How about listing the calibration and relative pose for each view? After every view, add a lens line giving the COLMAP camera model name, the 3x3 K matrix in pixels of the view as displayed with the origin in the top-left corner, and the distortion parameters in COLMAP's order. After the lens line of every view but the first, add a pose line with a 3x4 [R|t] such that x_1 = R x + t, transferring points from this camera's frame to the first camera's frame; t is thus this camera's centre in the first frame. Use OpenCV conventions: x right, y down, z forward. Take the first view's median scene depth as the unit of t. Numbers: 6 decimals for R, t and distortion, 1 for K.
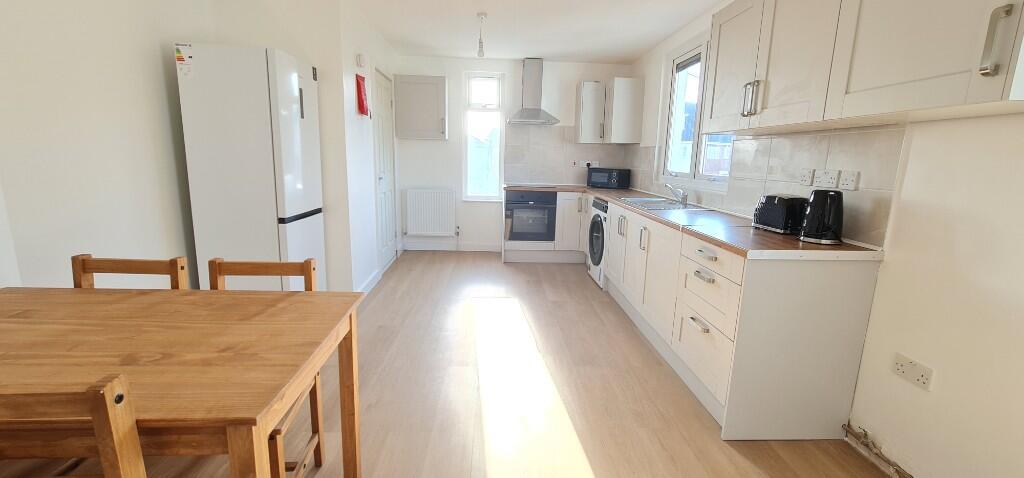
lens RADIAL K [[418.8, 0, 512.5], [0, 418.8, 238.4], [0, 0, 1]] dist [-0.003907, 0.000477]
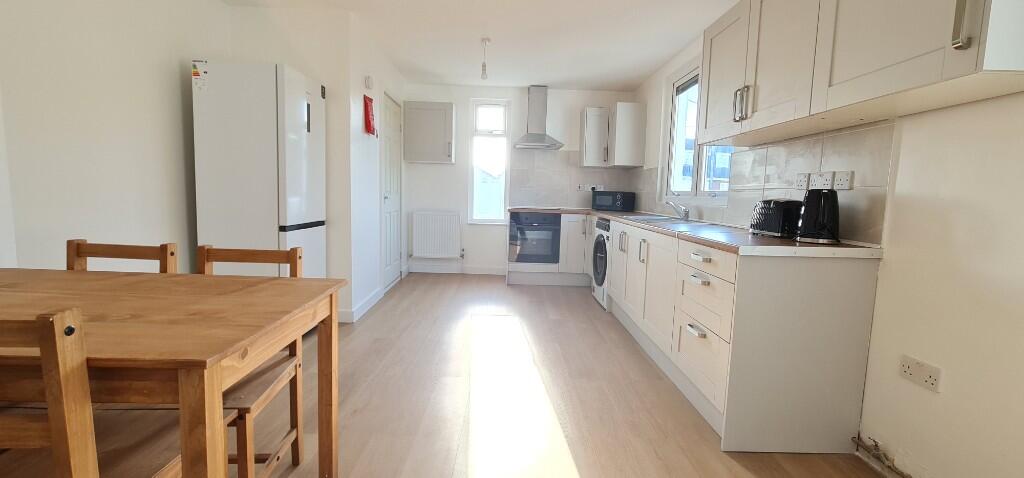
lens RADIAL K [[418.8, 0, 512.6], [0, 418.8, 237.8], [0, 0, 1]] dist [-0.003907, 0.000477]
pose [[0.999488, 0.006293, -0.031355, 0.055176], [-0.009007, 0.996152, -0.087176, 0.087532], [0.030686, 0.087414, 0.995699, 0.005807]]
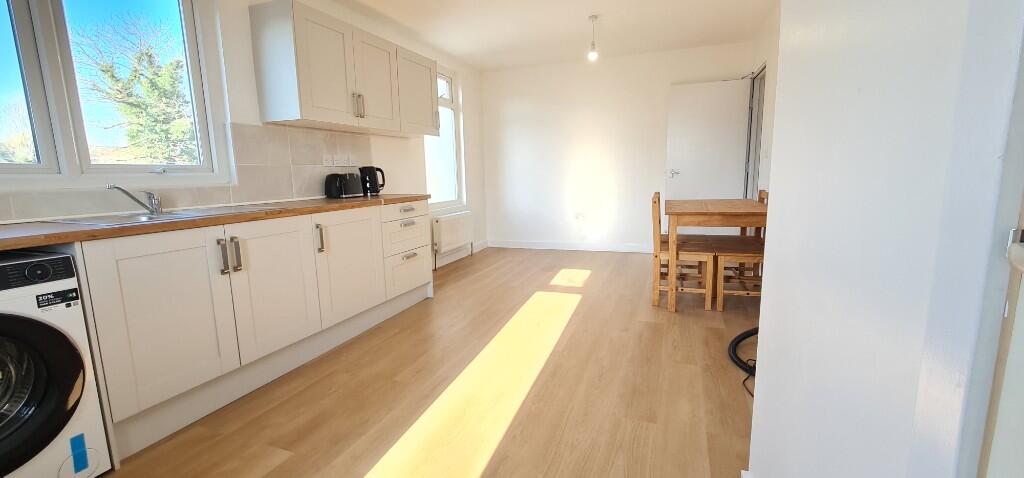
lens RADIAL K [[418.8, 0, 517.8], [0, 418.8, 234.3], [0, 0, 1]] dist [-0.003907, 0.000477]
pose [[-0.921820, -0.067067, 0.381771, -0.549411], [0.068184, 0.941504, 0.330032, -0.383863], [-0.381573, 0.330260, -0.863325, 2.354253]]
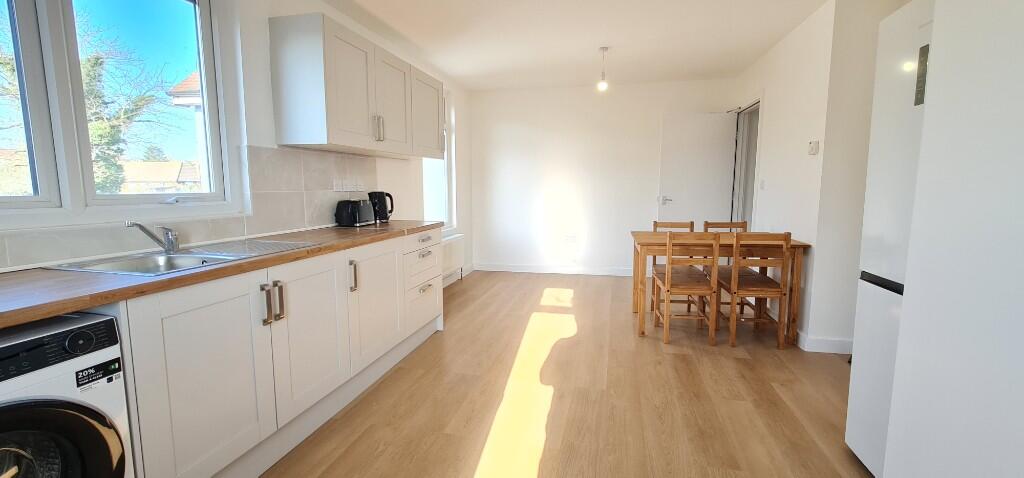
lens RADIAL K [[418.8, 0, 517.1], [0, 418.8, 234.9], [0, 0, 1]] dist [-0.003907, 0.000477]
pose [[-0.962724, -0.060758, 0.263574, -0.247210], [0.023509, 0.951962, 0.305312, -0.441467], [-0.269463, 0.300128, -0.915048, 2.388301]]
